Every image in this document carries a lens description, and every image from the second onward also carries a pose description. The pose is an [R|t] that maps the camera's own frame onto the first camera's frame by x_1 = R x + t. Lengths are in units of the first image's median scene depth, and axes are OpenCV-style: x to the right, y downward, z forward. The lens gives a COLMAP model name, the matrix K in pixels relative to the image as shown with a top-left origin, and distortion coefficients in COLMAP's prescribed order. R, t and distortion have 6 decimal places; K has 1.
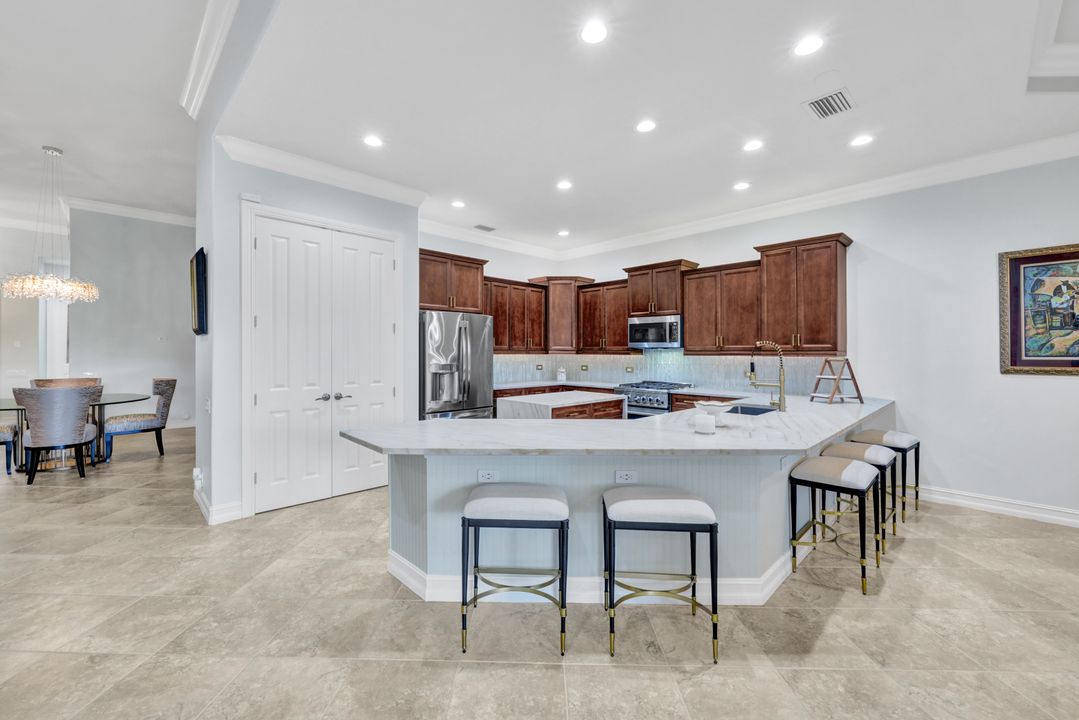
lens RADIAL K [[435.9, 0, 530.6], [0, 435.9, 352.6], [0, 0, 1]] dist [-0.001376, -0.000290]
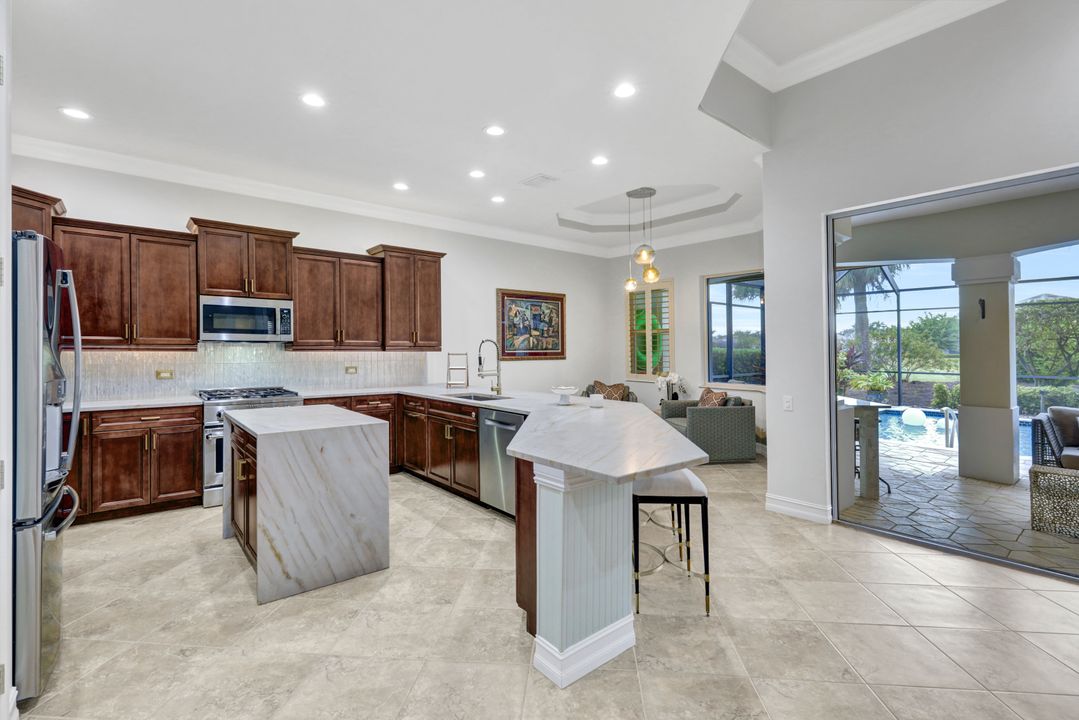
lens RADIAL K [[486.6, 0, 536.4], [0, 486.6, 349.7], [0, 0, 1]] dist [0.005654, -0.000007]
pose [[0.085927, -0.003988, 0.996293, -0.554110], [-0.003654, 0.999984, 0.004318, -0.002285], [-0.996295, -0.004011, 0.085911, 0.511632]]
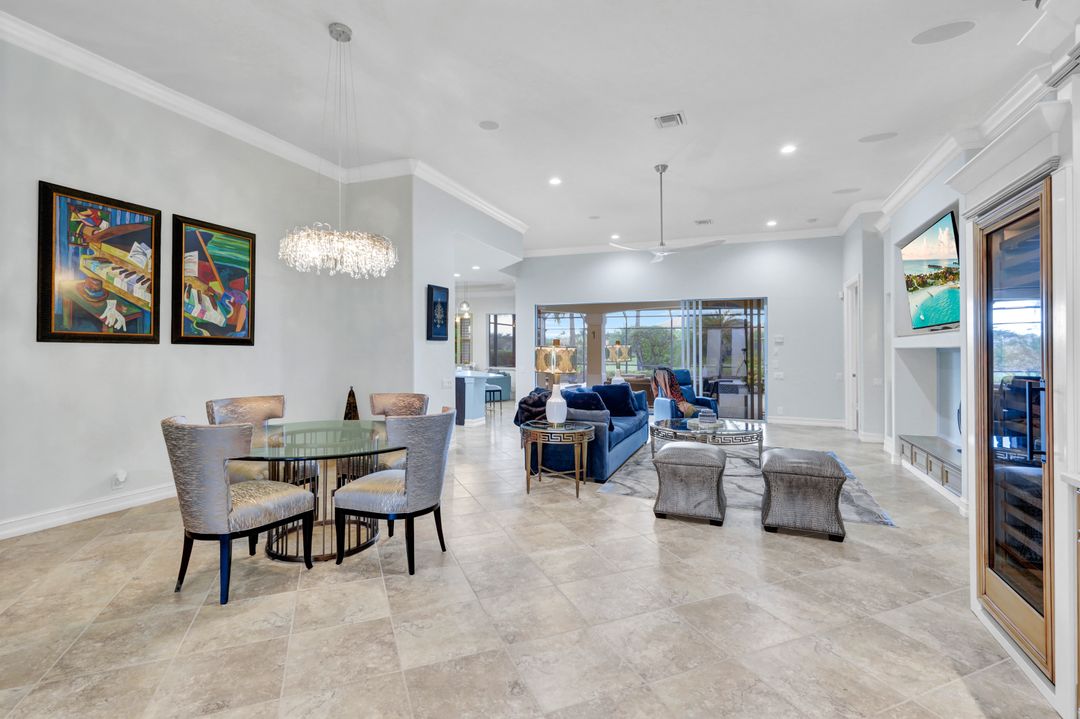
lens RADIAL K [[487.0, 0, 542.6], [0, 487.0, 343.8], [0, 0, 1]] dist [0.005654, -0.000007]
pose [[-0.389935, 0.005638, 0.920825, -1.855808], [-0.012788, 0.999852, -0.011538, -0.010392], [-0.920753, -0.016275, -0.389805, 0.970683]]
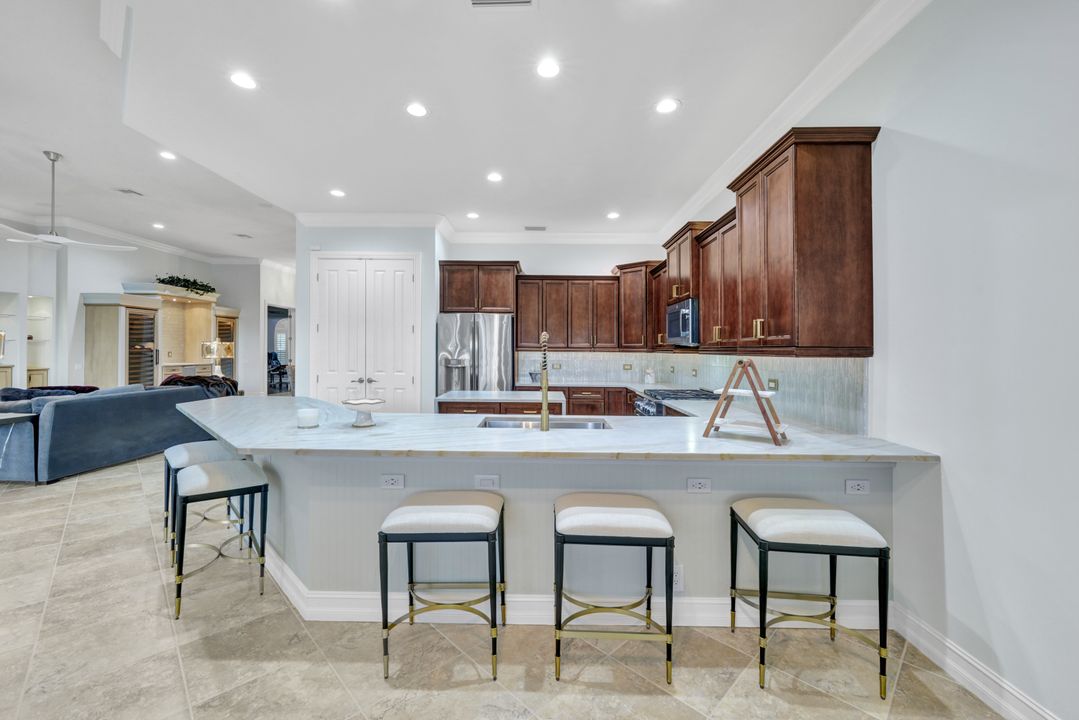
lens RADIAL K [[435.9, 0, 542.1], [0, 435.9, 347.7], [0, 0, 1]] dist [-0.001376, -0.000290]
pose [[0.711913, -0.002249, -0.702264, 0.724430], [-0.007043, 0.999922, -0.010342, 0.006542], [0.702232, 0.012309, 0.711842, 0.327593]]
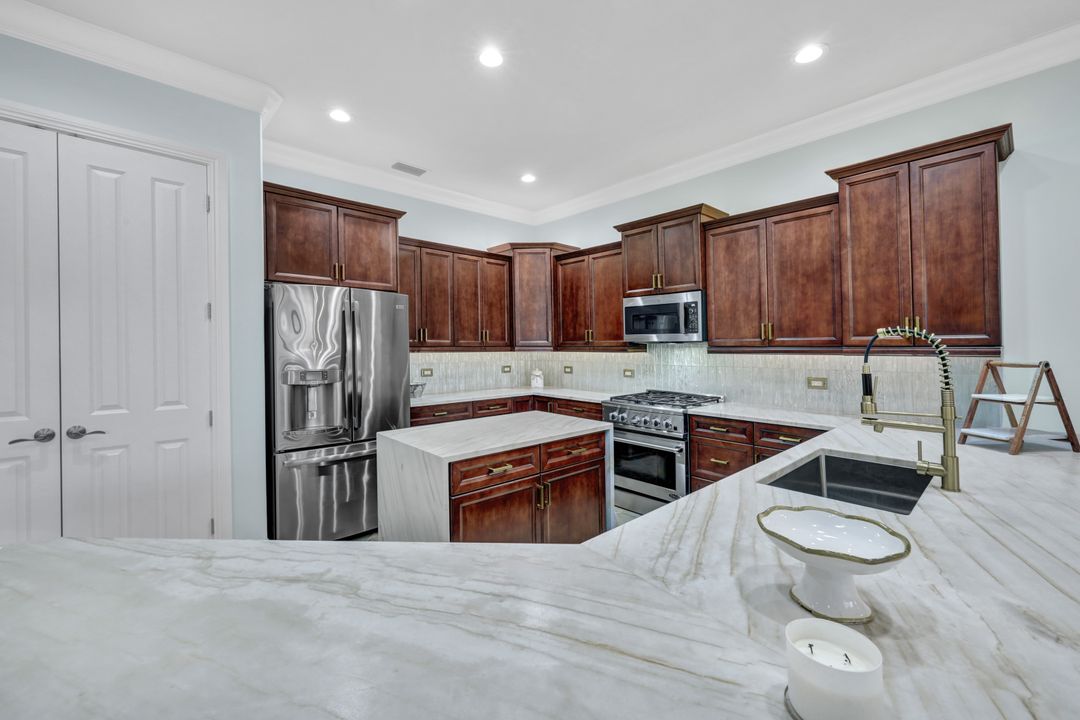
lens RADIAL K [[436.3, 0, 530.5], [0, 436.3, 335.2], [0, 0, 1]] dist [-0.001376, -0.000290]
pose [[0.999330, -0.005052, -0.036248, 0.123330], [0.004042, 0.999603, -0.027883, -0.004490], [0.036375, 0.027718, 0.998954, 0.376017]]
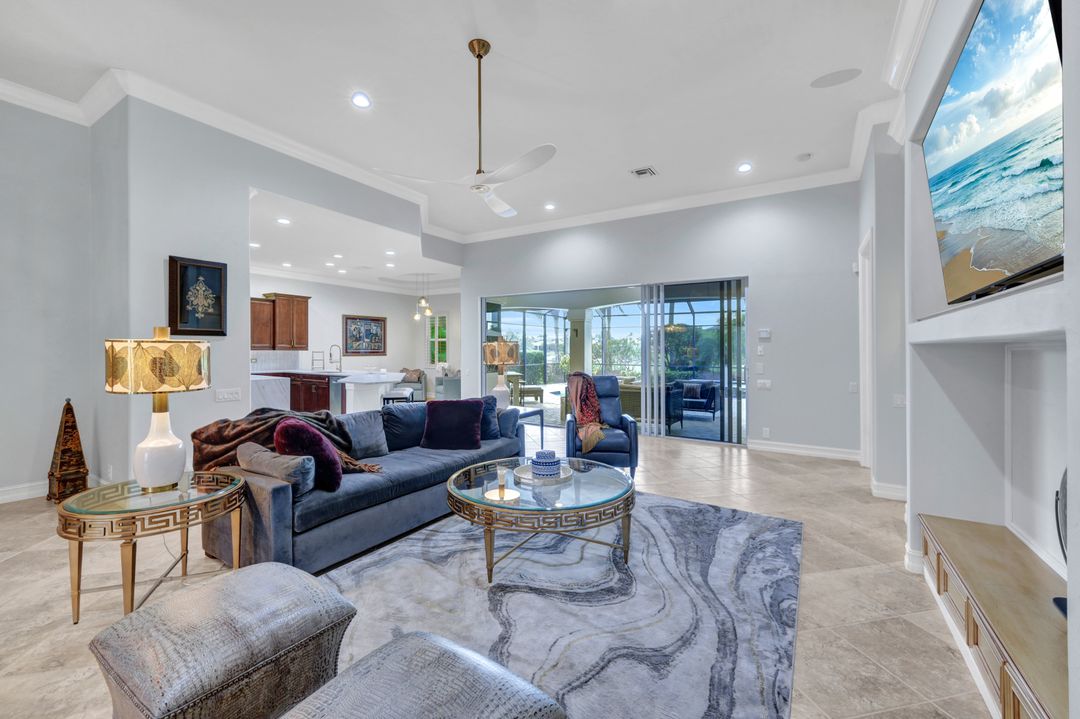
lens RADIAL K [[436.3, 0, 539.9], [0, 436.3, 344.5], [0, 0, 1]] dist [-0.001376, -0.000290]
pose [[-0.233977, 0.005634, 0.972226, -1.514688], [-0.011542, 0.999897, -0.008572, -0.014052], [-0.972174, -0.013227, -0.233888, 0.296487]]
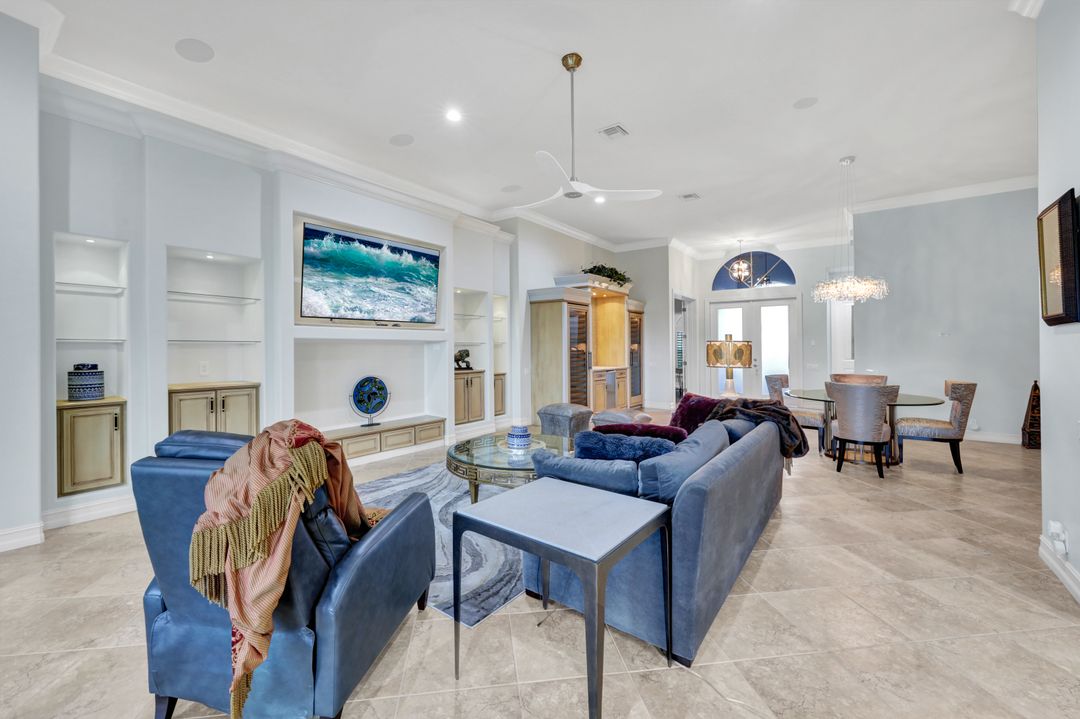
lens RADIAL K [[436.3, 0, 542.4], [0, 436.3, 348.3], [0, 0, 1]] dist [-0.001376, -0.000290]
pose [[0.171074, -0.002422, -0.985255, -0.176989], [0.001037, 0.999997, -0.002278, -0.002412], [0.985258, -0.000632, 0.171076, 0.074732]]
